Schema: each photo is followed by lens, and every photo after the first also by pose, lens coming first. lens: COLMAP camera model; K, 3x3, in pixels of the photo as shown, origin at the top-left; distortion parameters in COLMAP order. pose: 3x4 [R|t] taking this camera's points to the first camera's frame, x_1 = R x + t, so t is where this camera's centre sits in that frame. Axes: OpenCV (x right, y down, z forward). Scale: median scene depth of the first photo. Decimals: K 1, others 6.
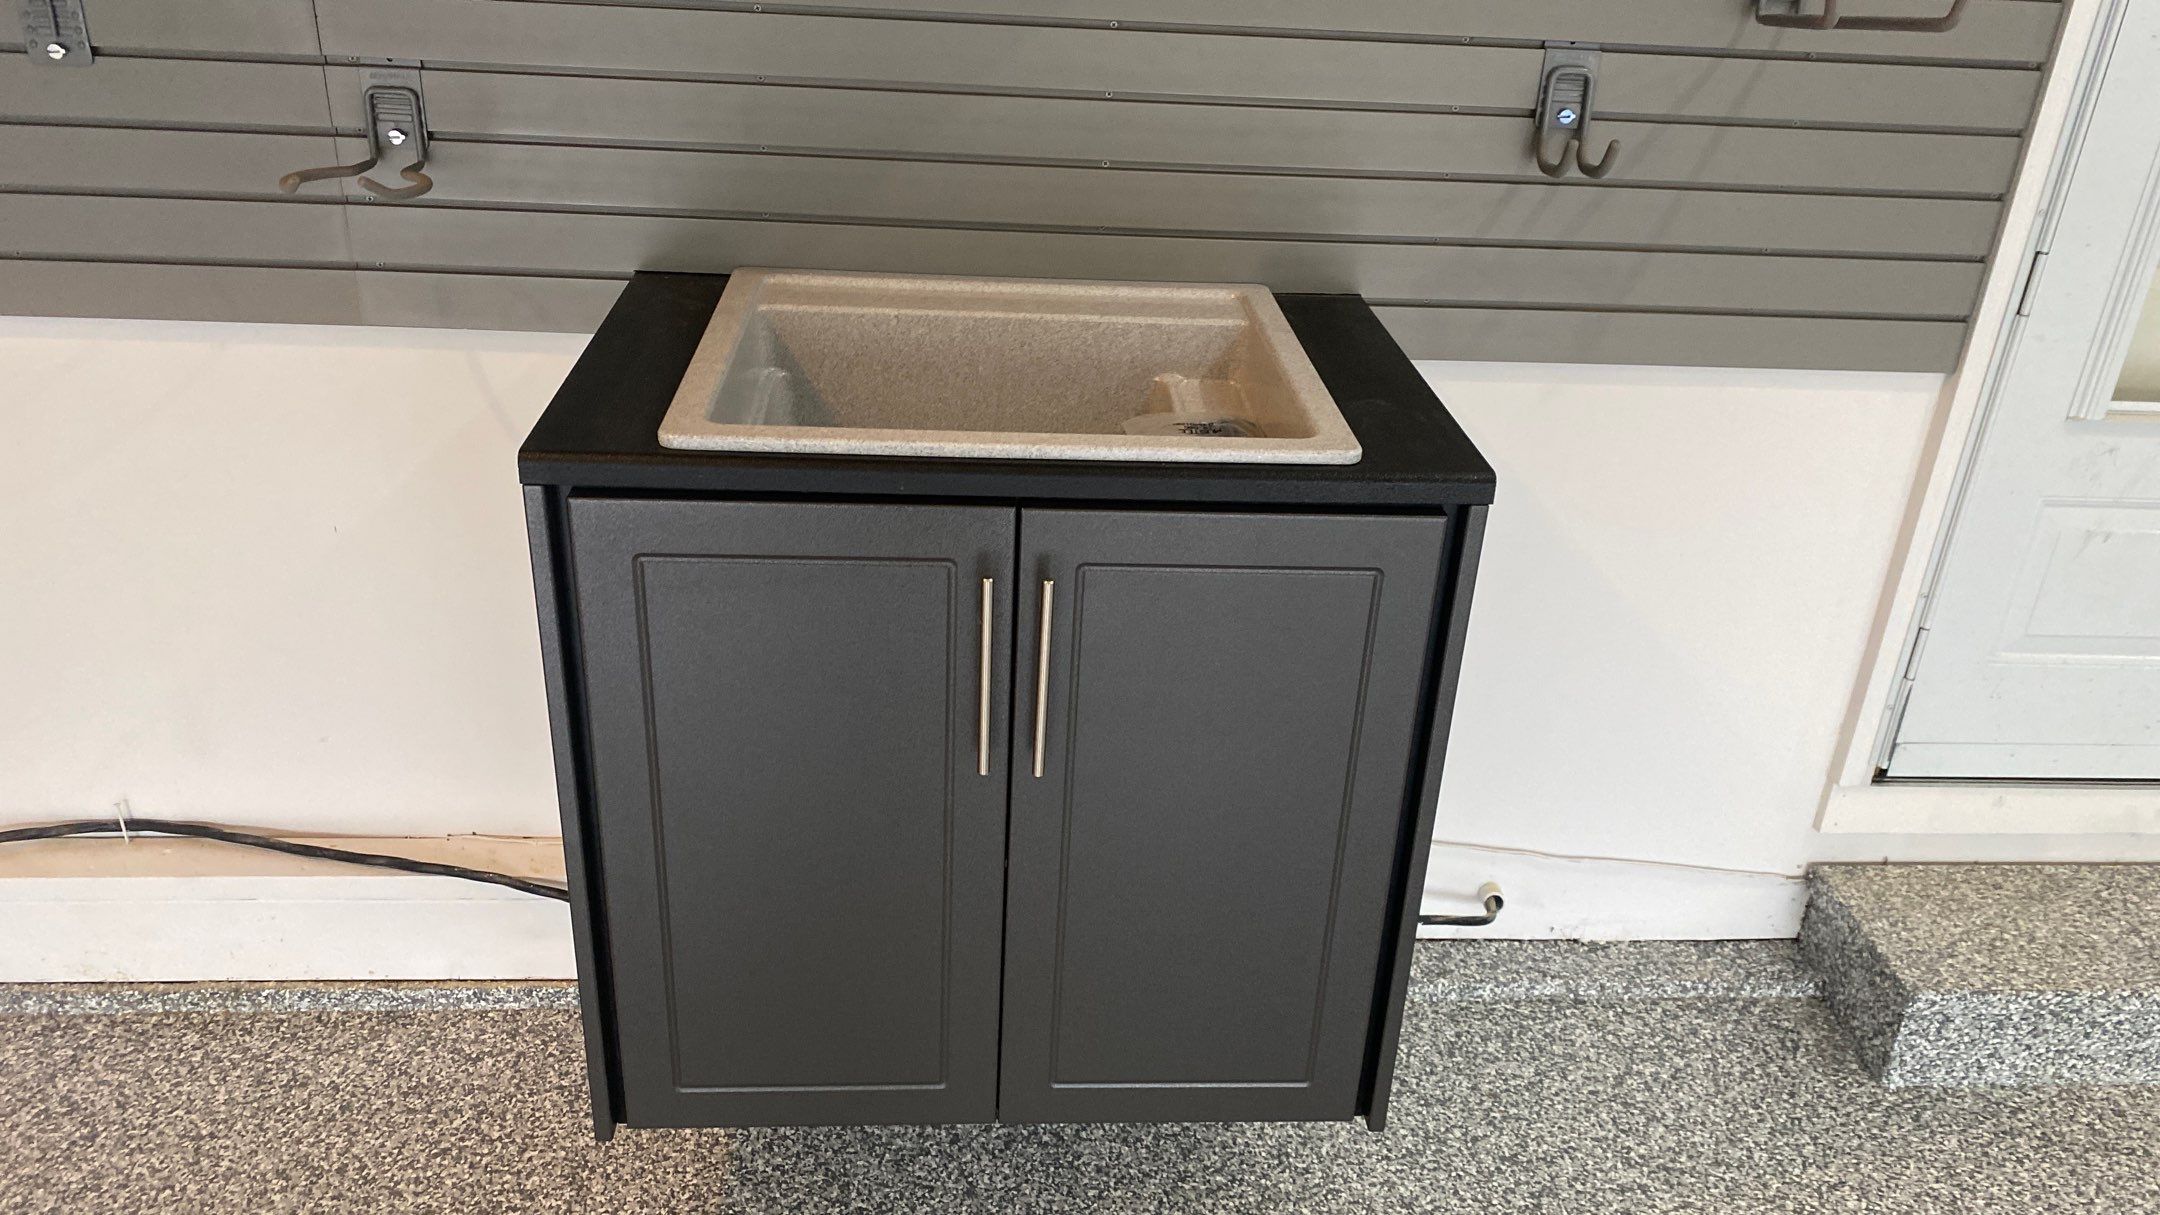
lens RADIAL K [[1642.3, 0, 1078.7], [0, 1642.3, 598.0], [0, 0, 1]] dist [0.027030, -0.011172]
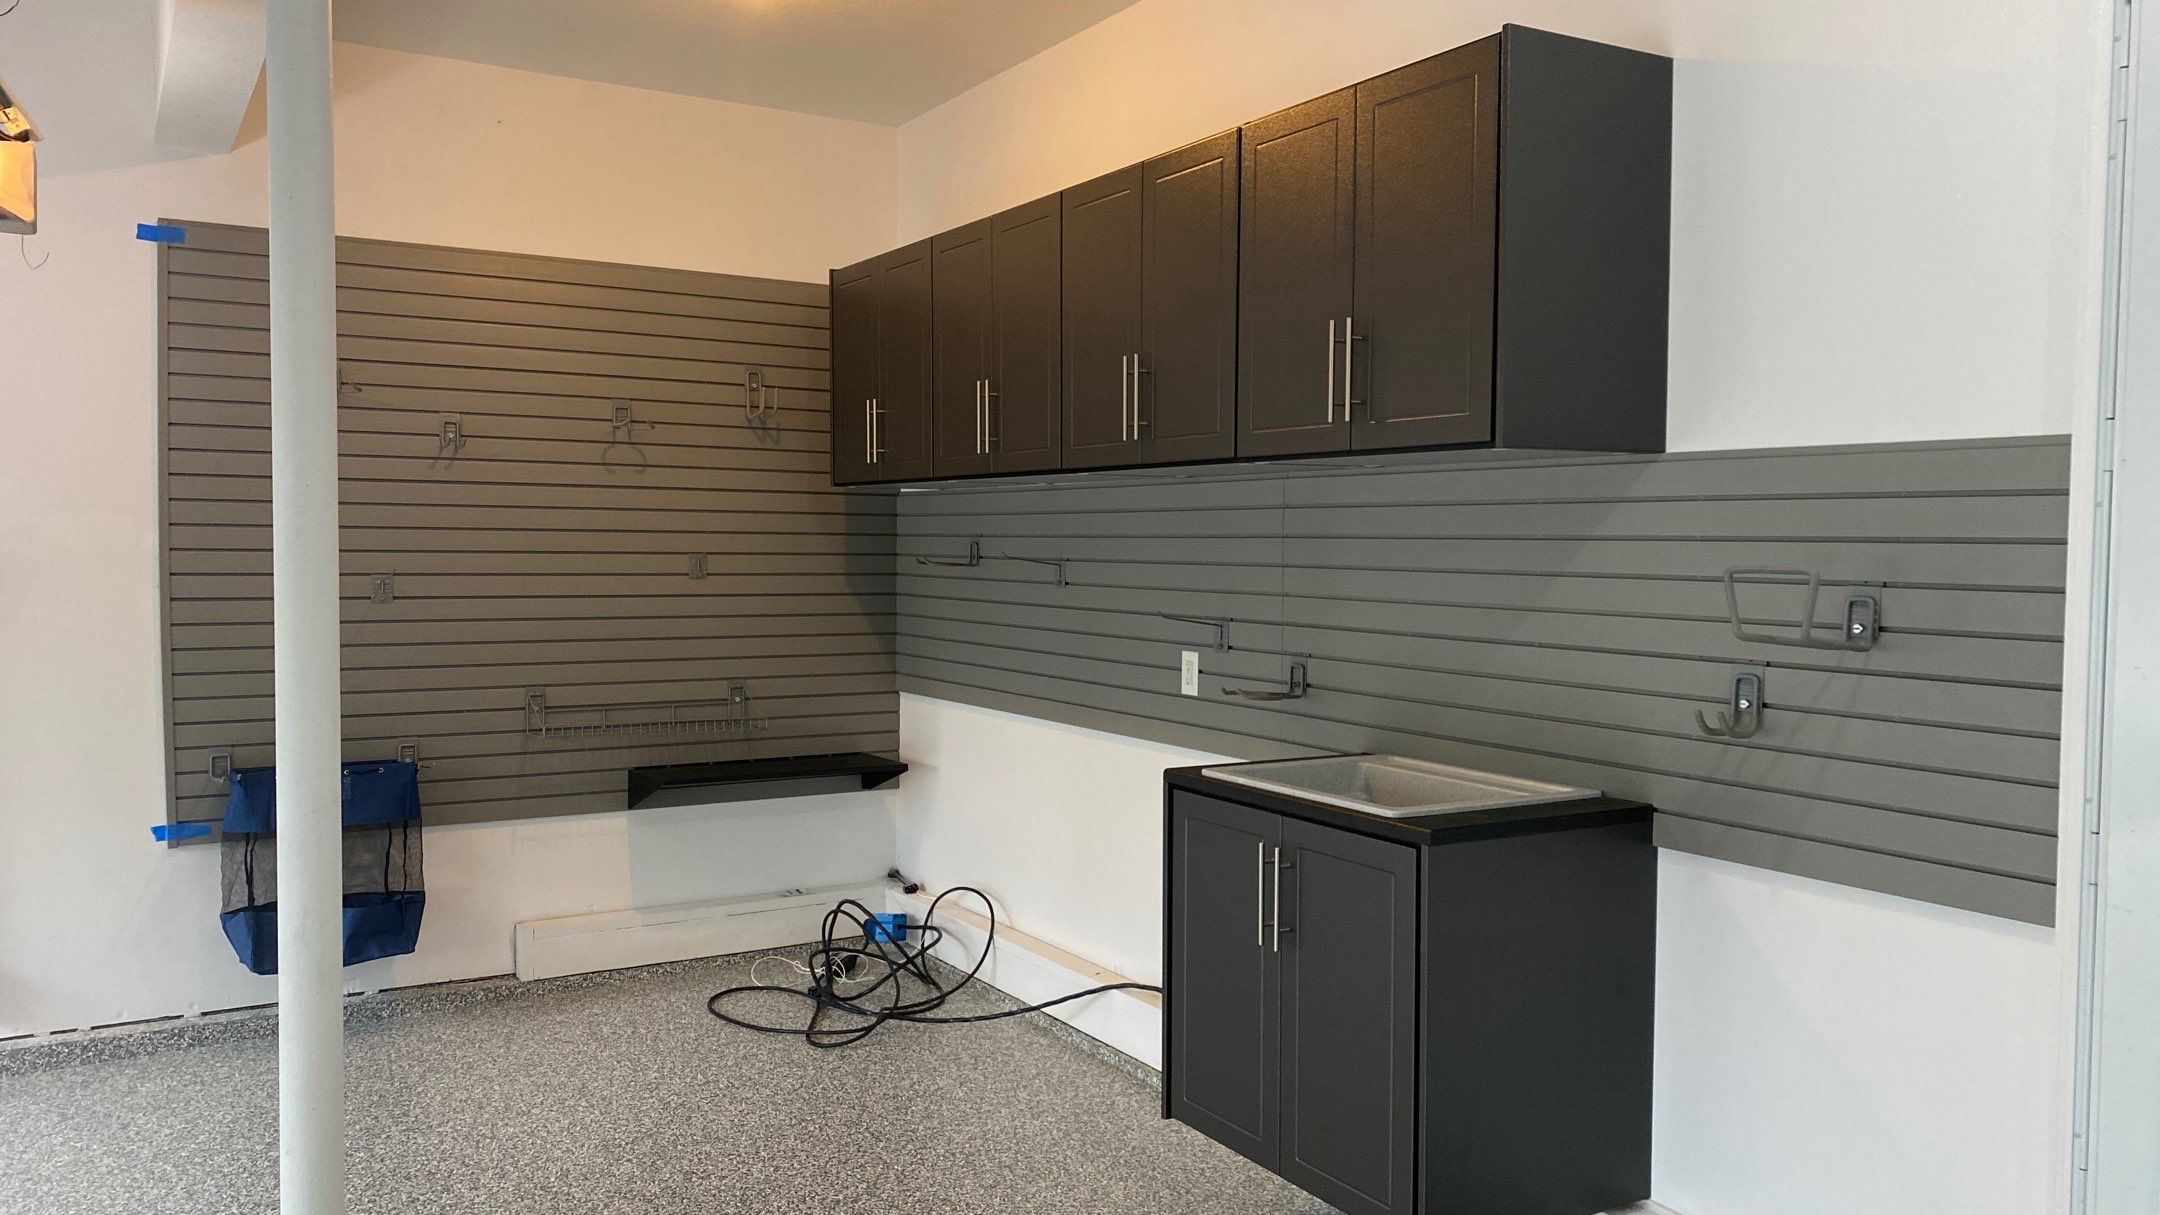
lens RADIAL K [[1642.3, 0, 1078.7], [0, 1642.3, 598.0], [0, 0, 1]] dist [0.027030, -0.011172]
pose [[0.451934, -0.013282, -0.891953, 1.354539], [-0.381234, 0.901102, -0.206582, 0.180361], [0.806484, 0.433404, 0.402175, -0.190846]]
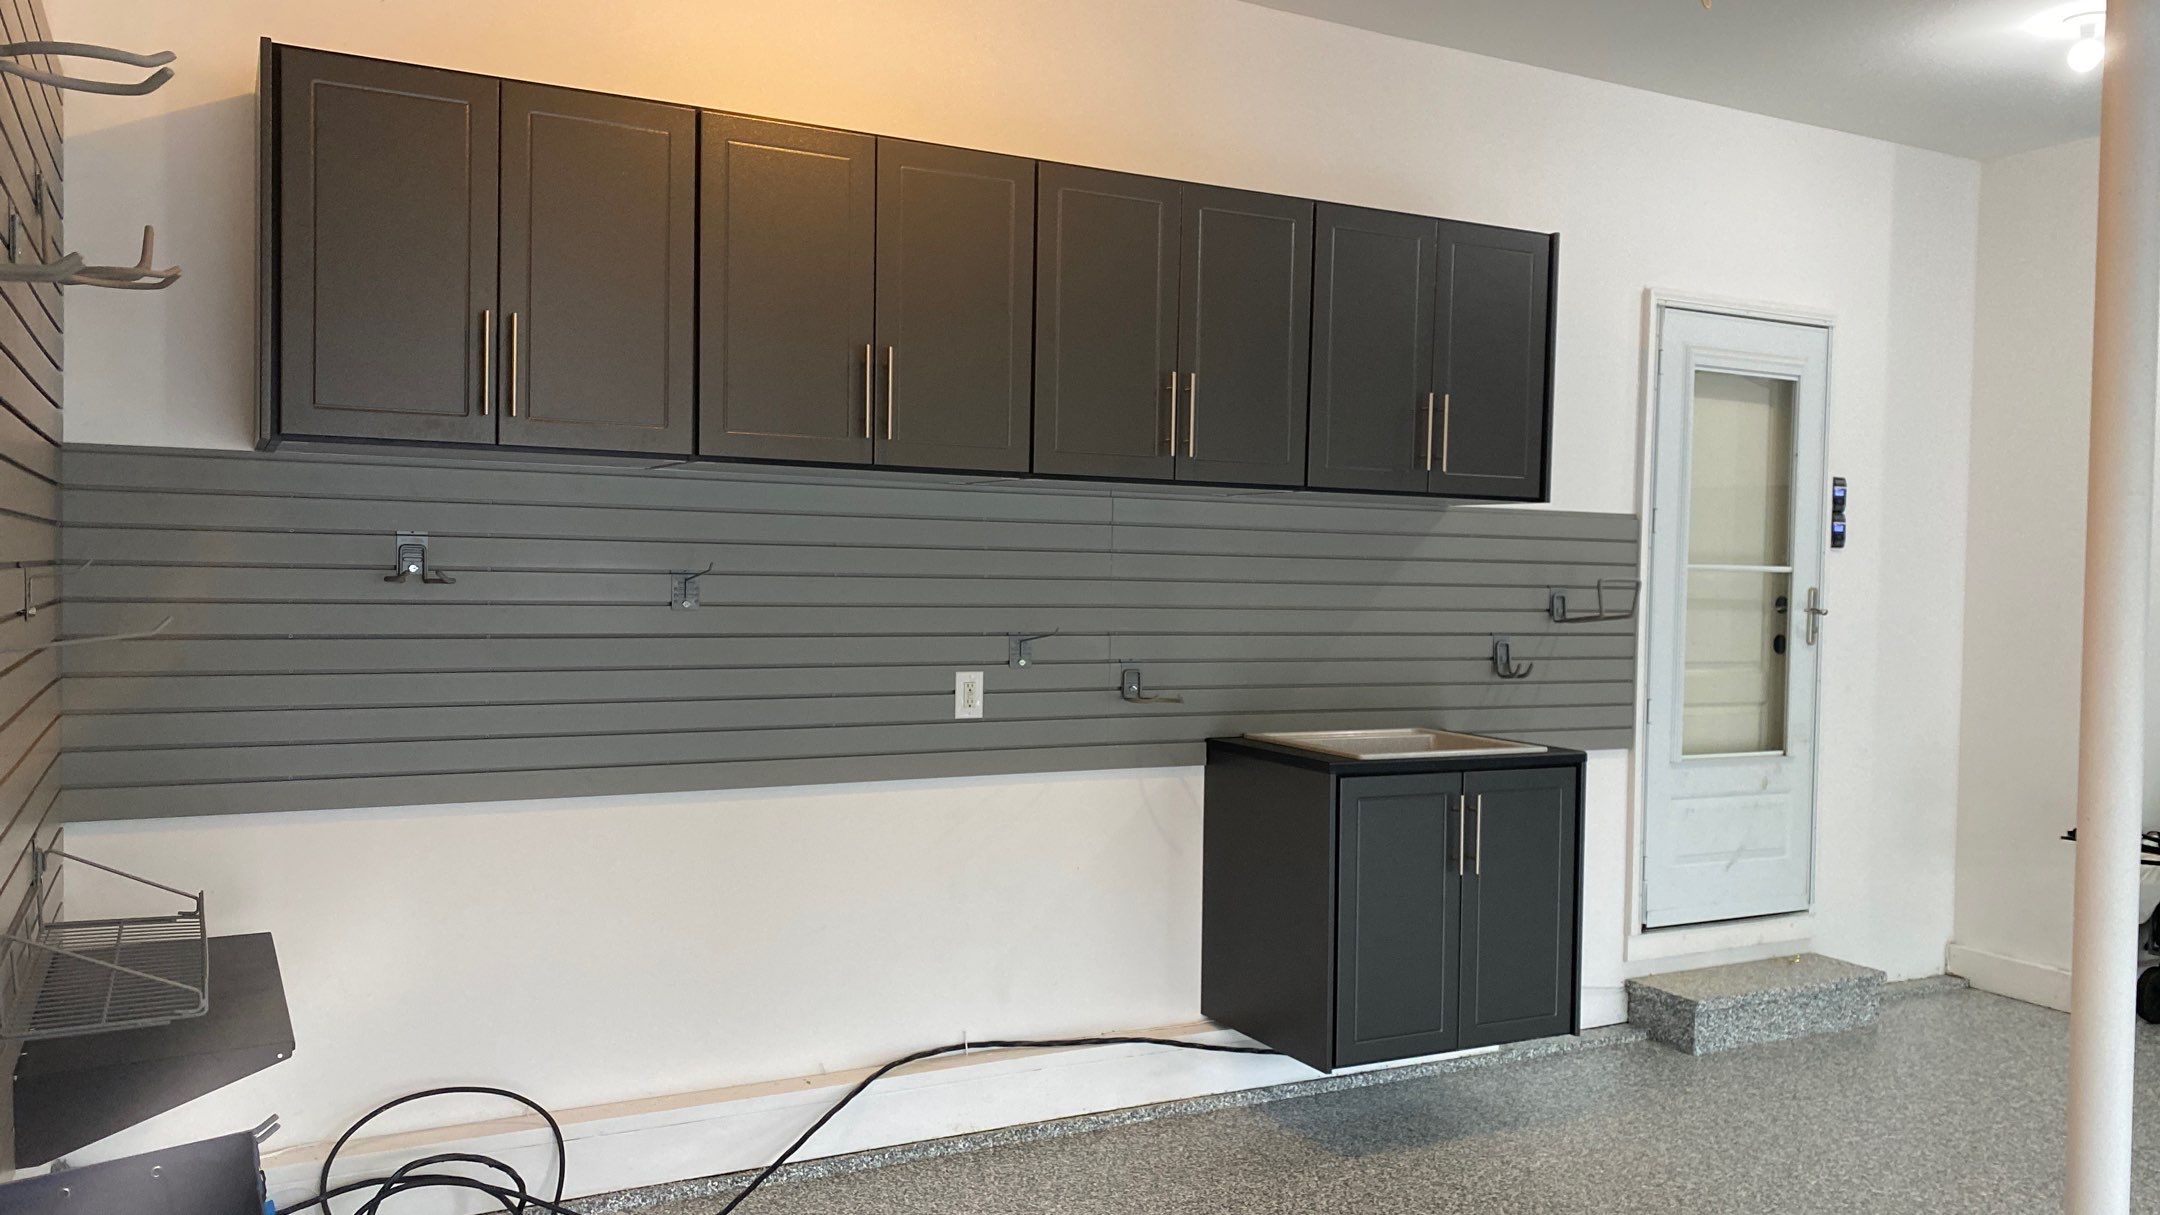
lens RADIAL K [[1683.2, 0, 1088.8], [0, 1683.2, 609.1], [0, 0, 1]] dist [0.101401, -0.189465]
pose [[0.908151, -0.041798, 0.416550, -1.384371], [0.207027, 0.909662, -0.360077, 0.461518], [-0.363869, 0.413242, 0.834764, -1.029394]]
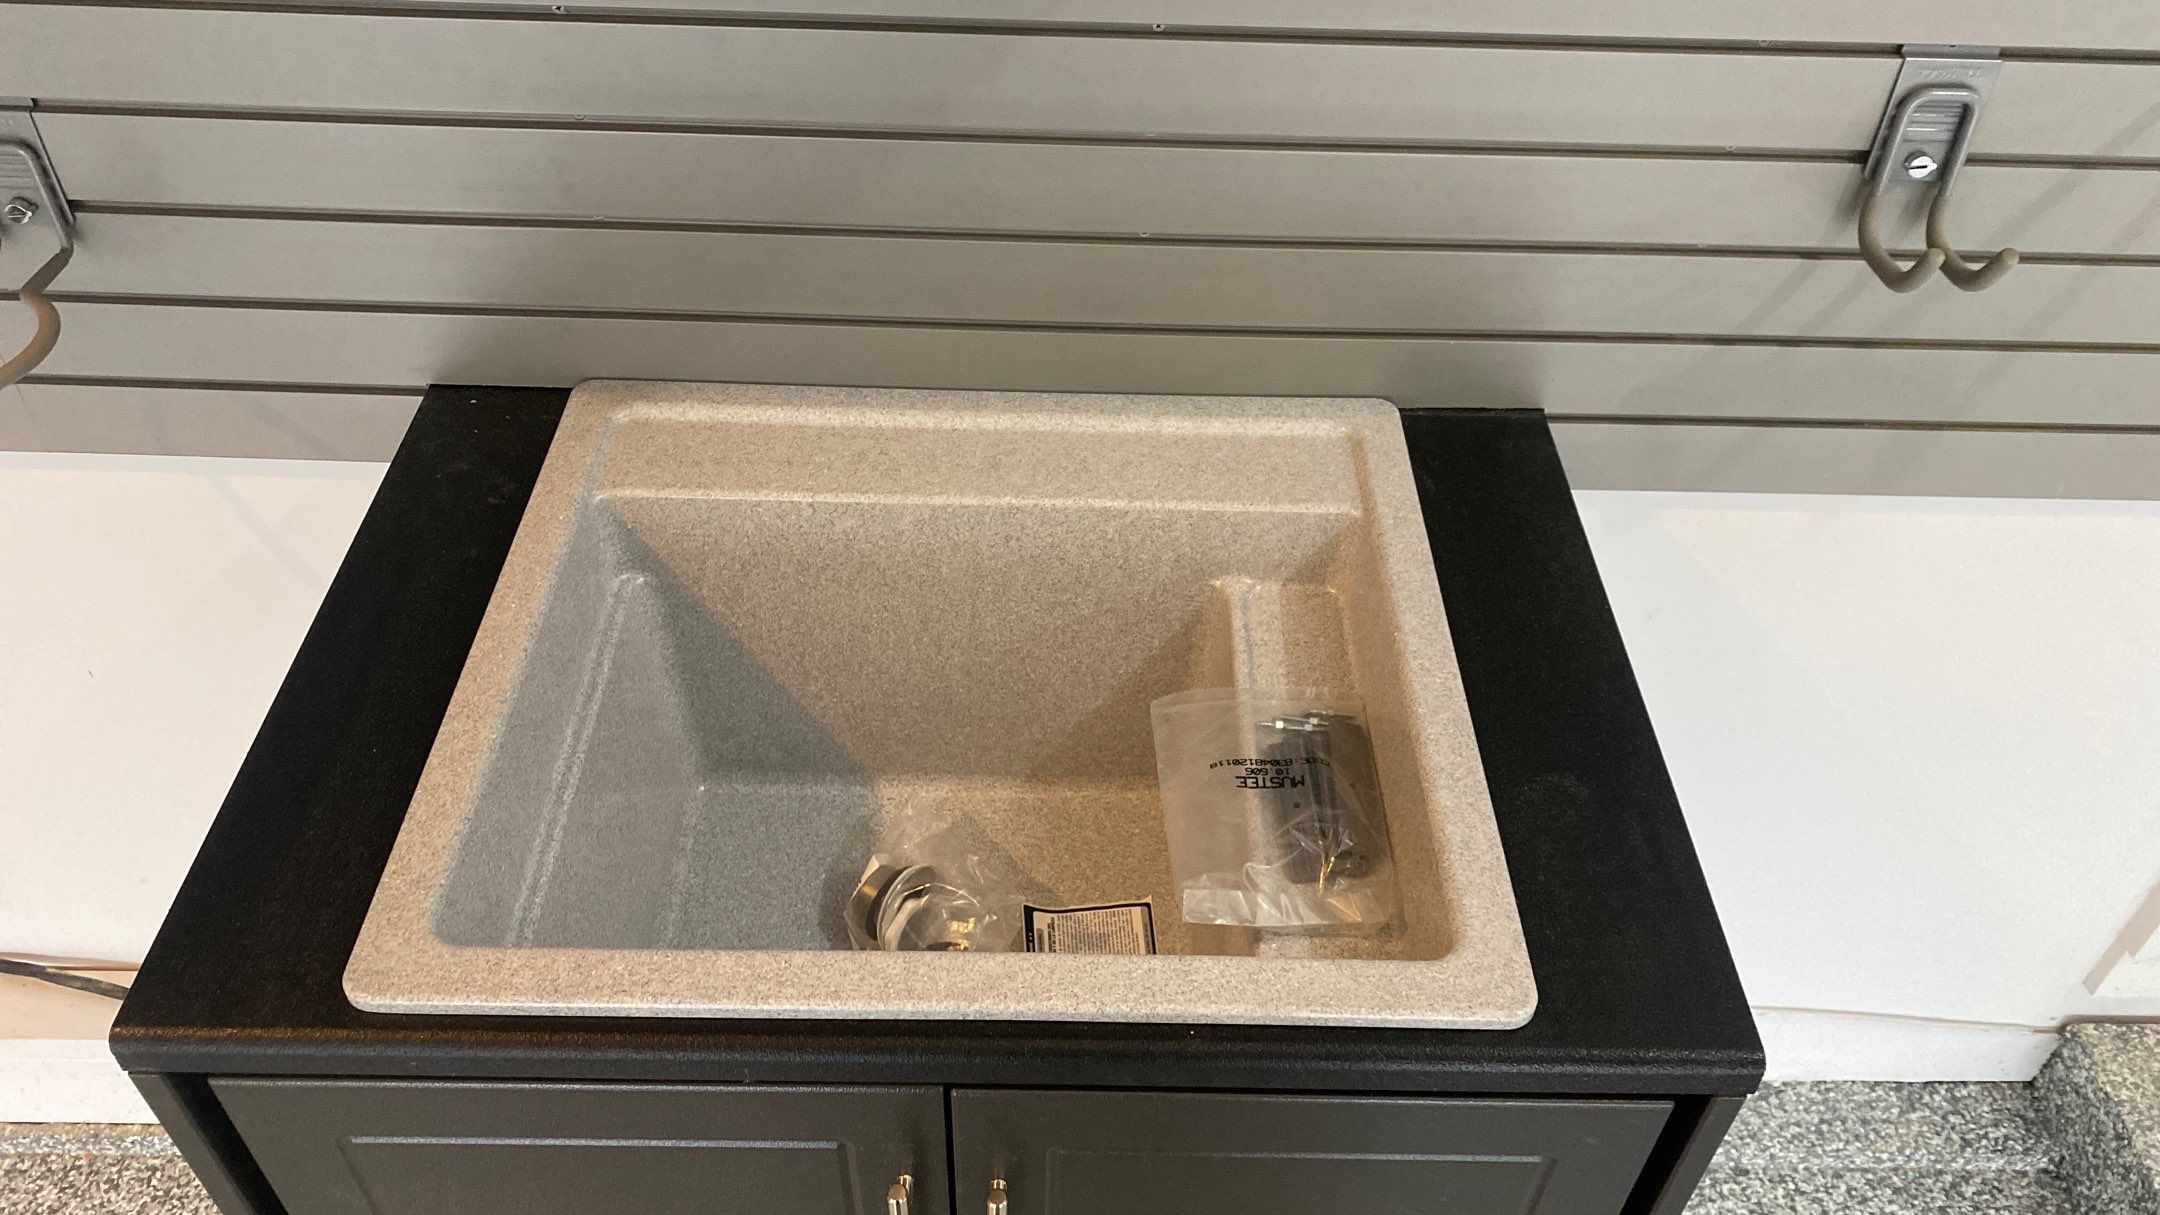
lens RADIAL K [[1649.5, 0, 1075.8], [0, 1649.5, 591.6], [0, 0, 1]] dist [0.016525, -0.002483]
pose [[0.997663, 0.025572, -0.063368, 0.031864], [-0.006952, 0.960512, 0.278150, -0.292157], [0.067978, -0.277060, 0.958445, 0.344672]]
